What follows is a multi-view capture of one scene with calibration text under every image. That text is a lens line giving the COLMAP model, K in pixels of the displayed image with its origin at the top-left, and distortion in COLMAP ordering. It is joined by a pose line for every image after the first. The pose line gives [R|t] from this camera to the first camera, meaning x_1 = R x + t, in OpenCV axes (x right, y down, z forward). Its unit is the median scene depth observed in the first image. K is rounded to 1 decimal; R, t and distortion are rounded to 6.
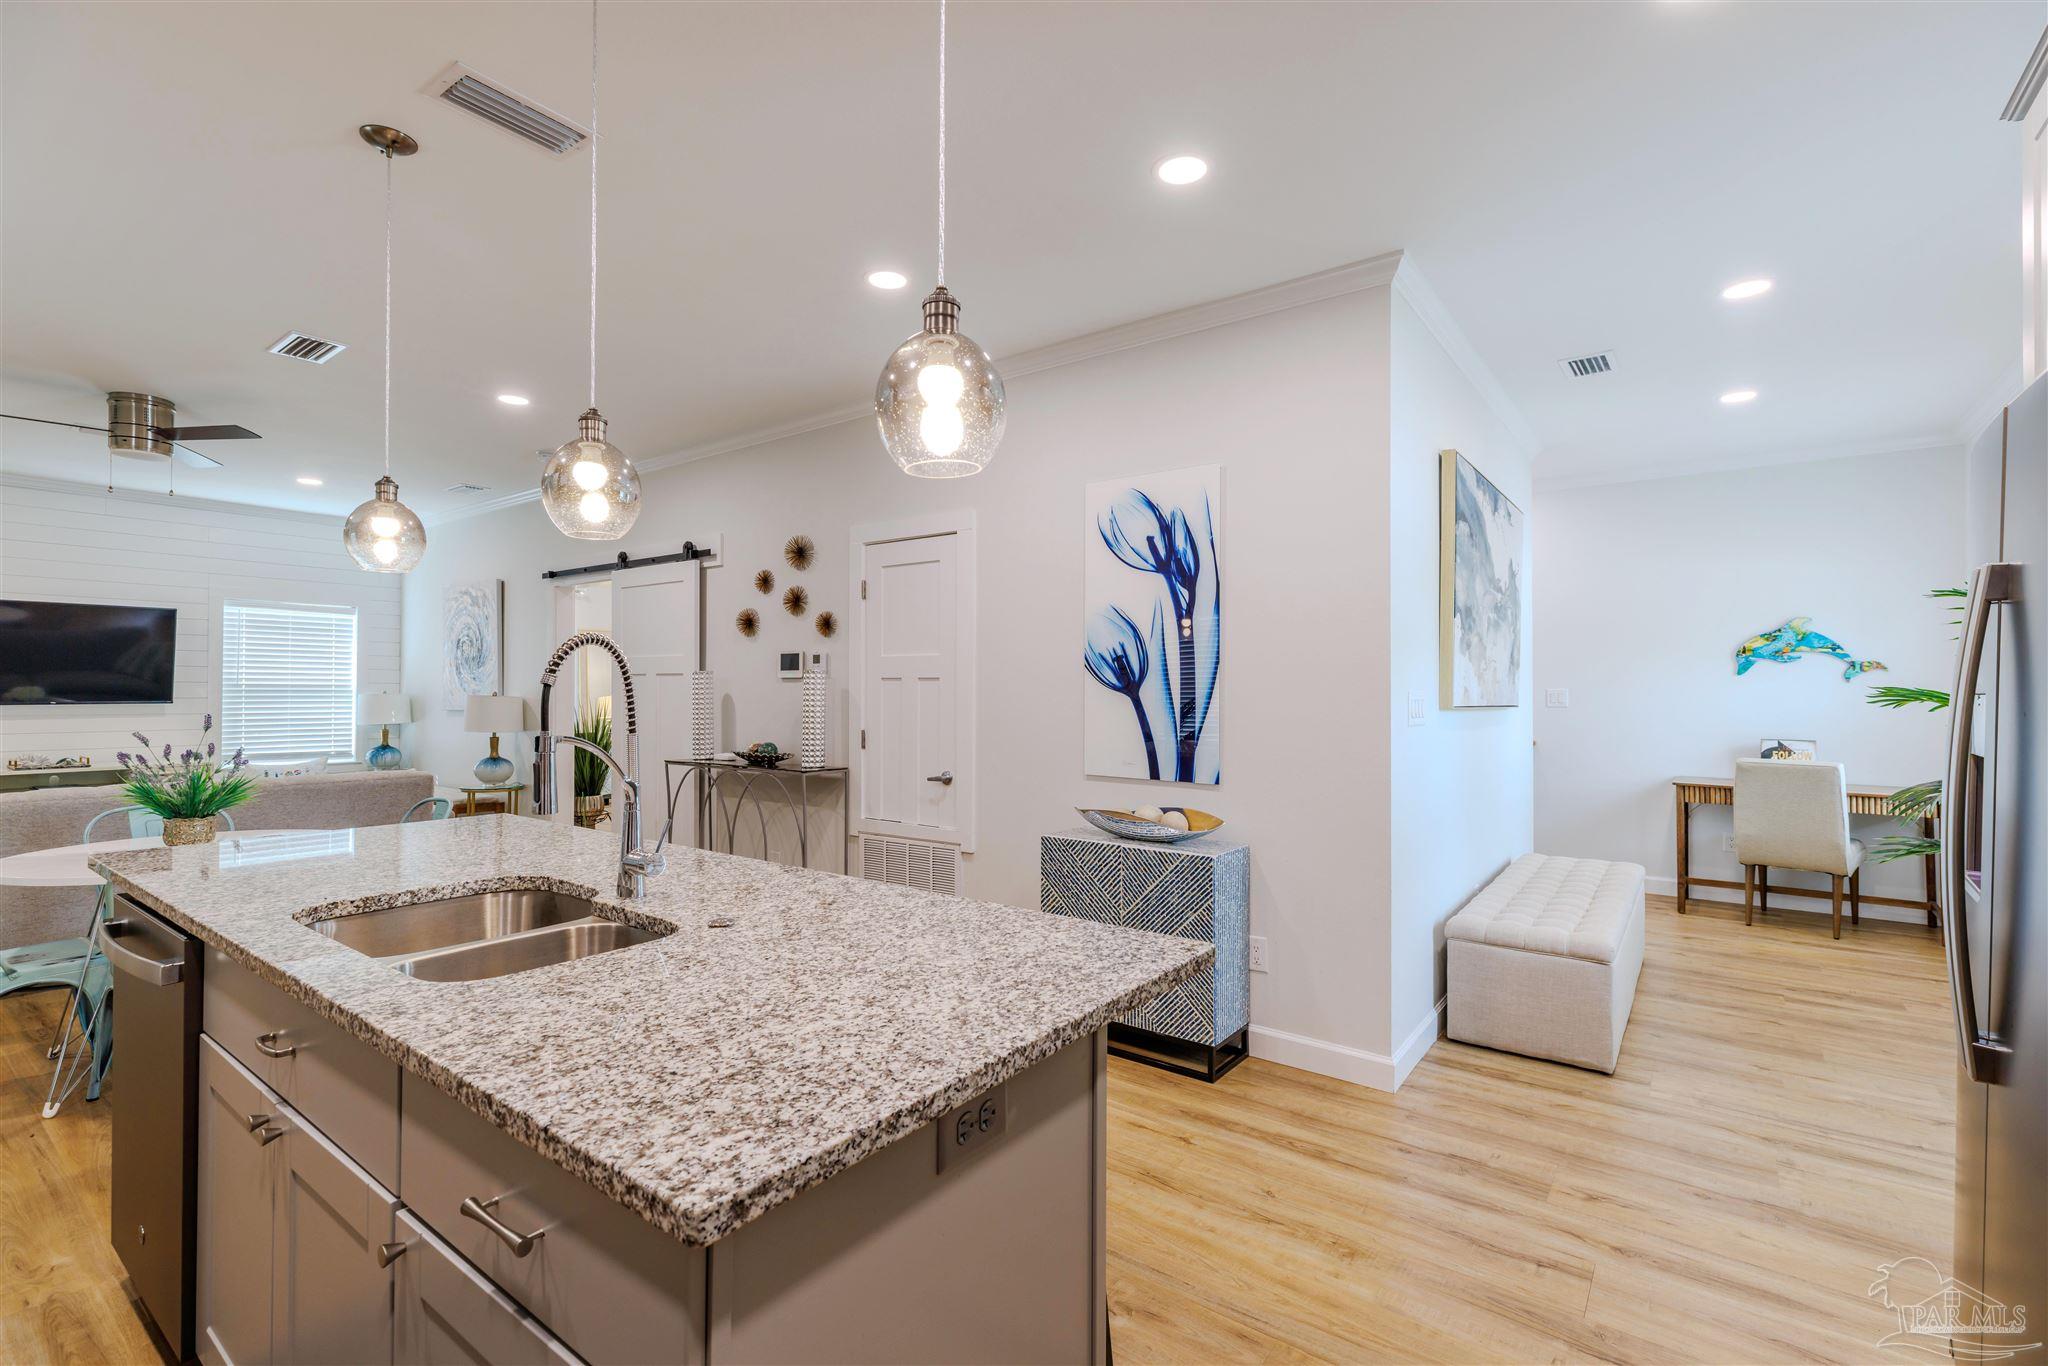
lens RADIAL K [[913.5, 0, 1022.6], [0, 913.5, 685.7], [0, 0, 1]] dist [0.005008, -0.000021]
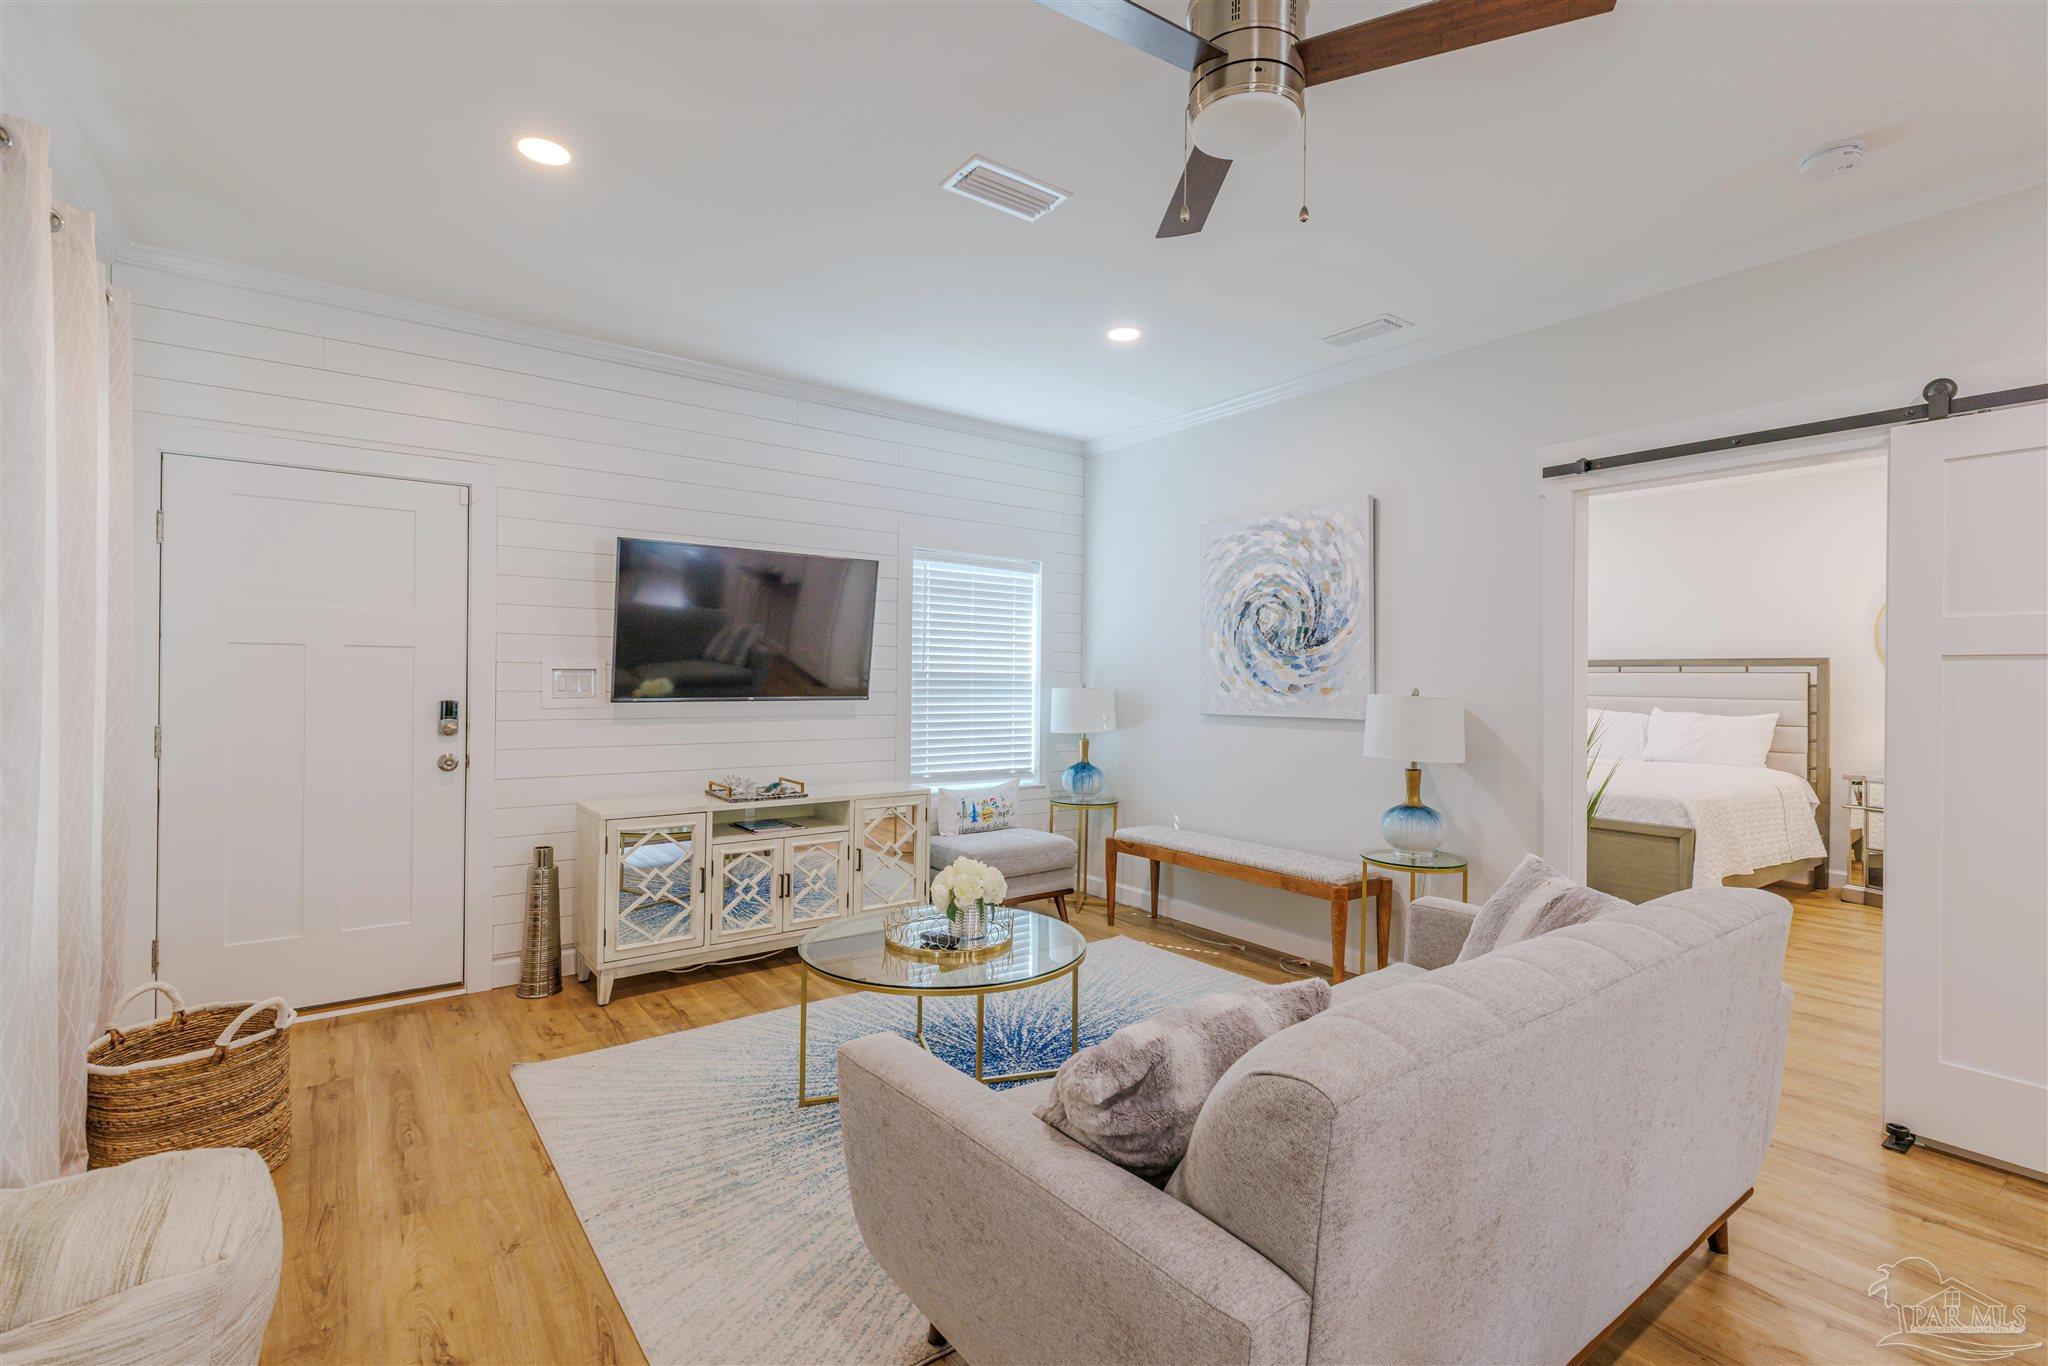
lens RADIAL K [[913.5, 0, 1018.4], [0, 913.5, 677.2], [0, 0, 1]] dist [0.005008, -0.000021]
pose [[0.958794, 0.005457, -0.284051, -0.894022], [-0.004563, 0.999982, 0.003808, -0.001891], [0.284067, -0.002355, 0.958801, 0.539936]]
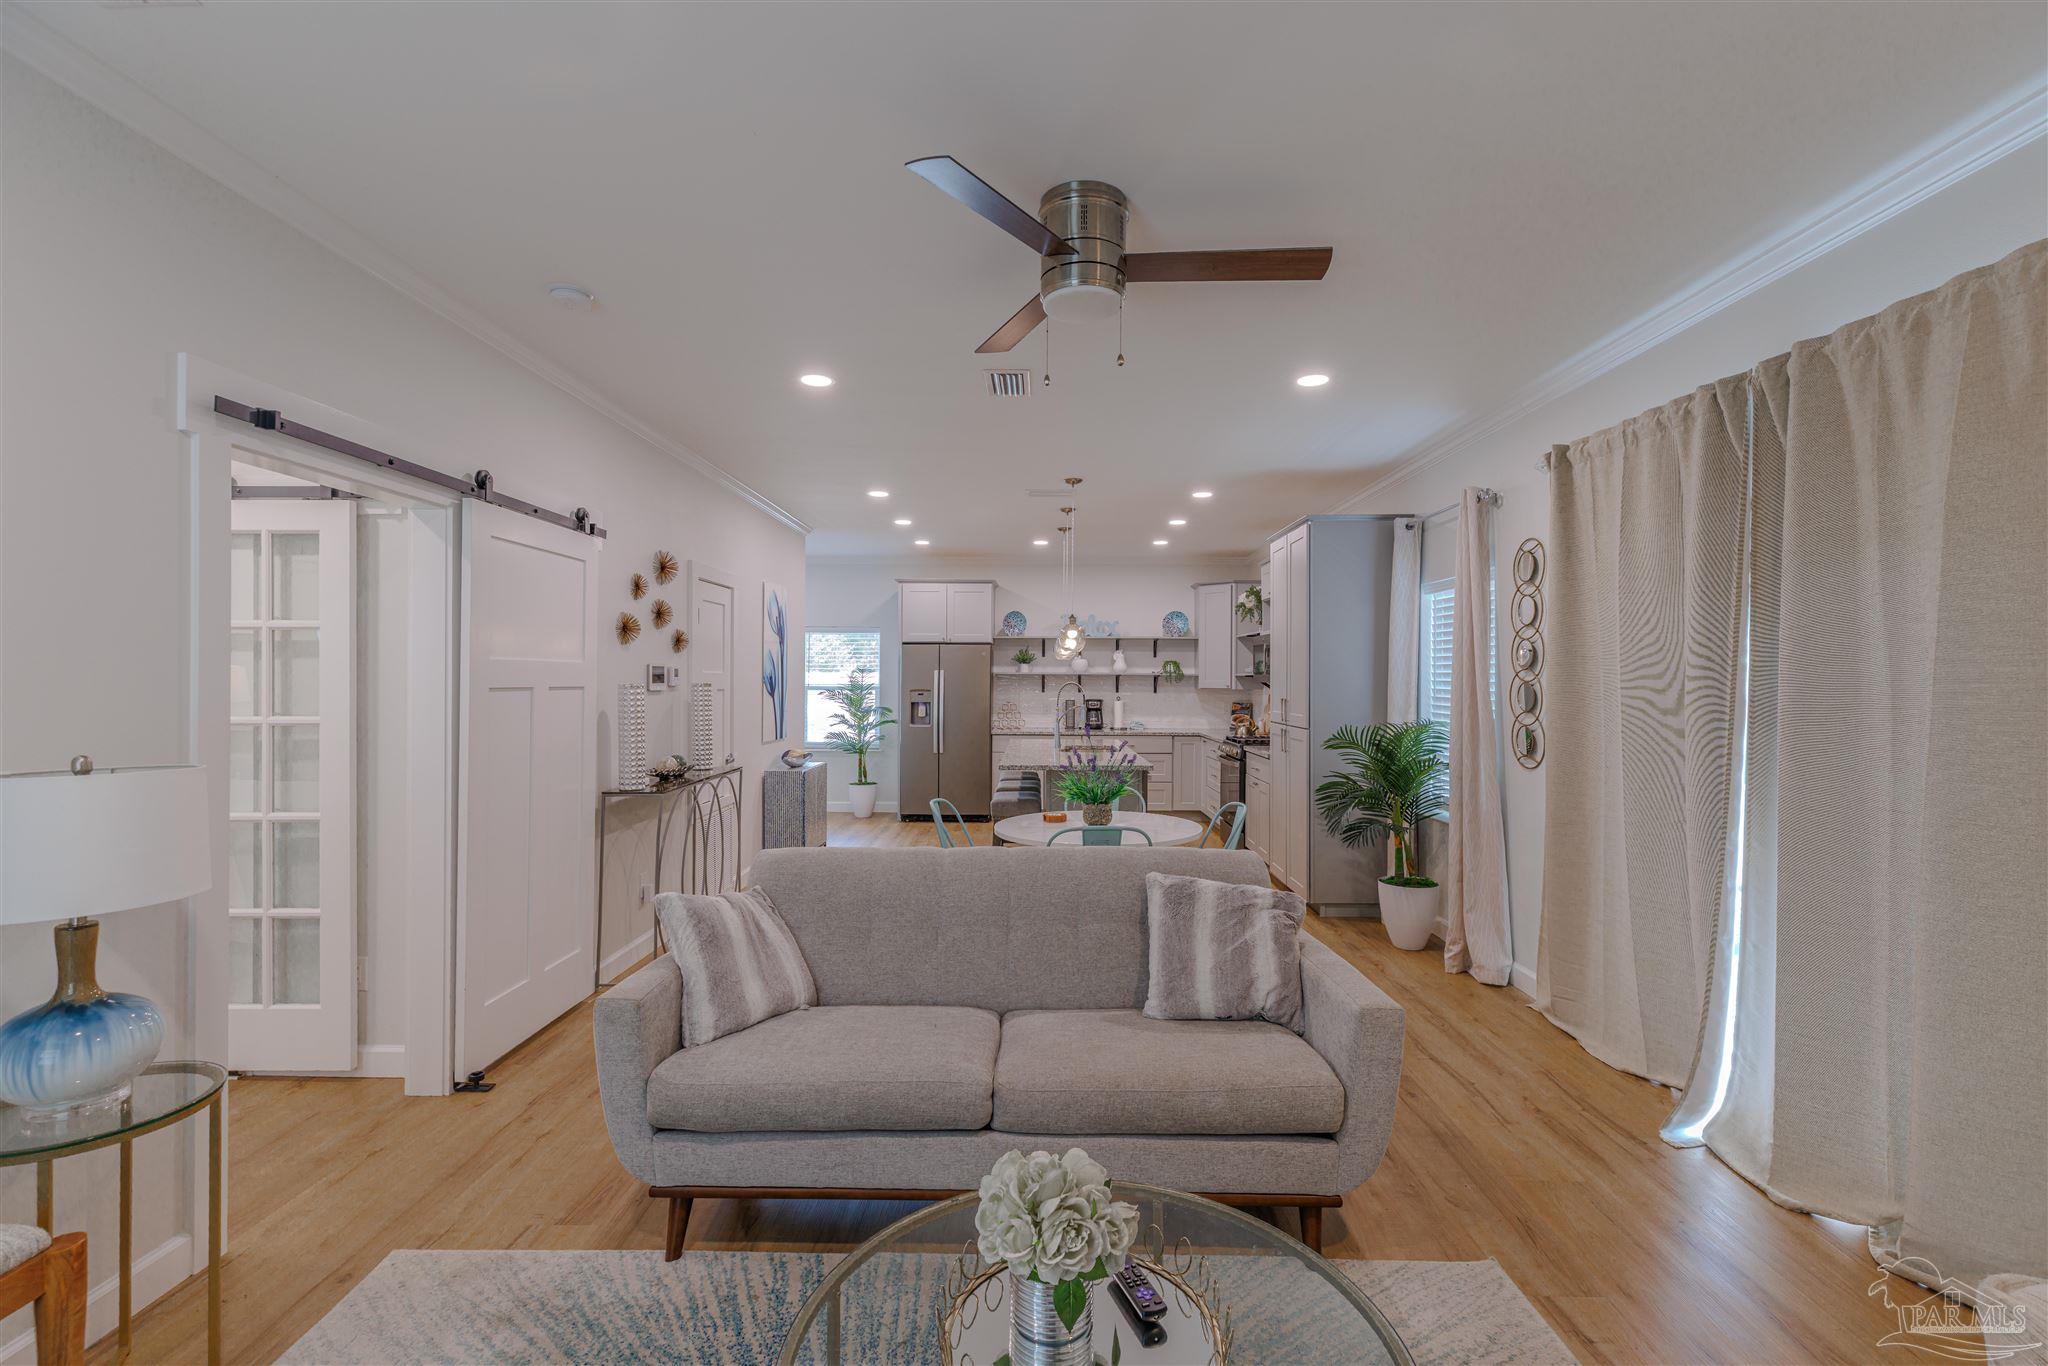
lens RADIAL K [[913.5, 0, 1026.3], [0, 913.5, 681.6], [0, 0, 1]] dist [0.005008, -0.000021]
pose [[-0.588977, -0.009494, 0.808094, -1.317954], [-0.010666, 0.999935, 0.003974, -0.027187], [-0.808080, -0.006279, -0.589040, 1.285224]]
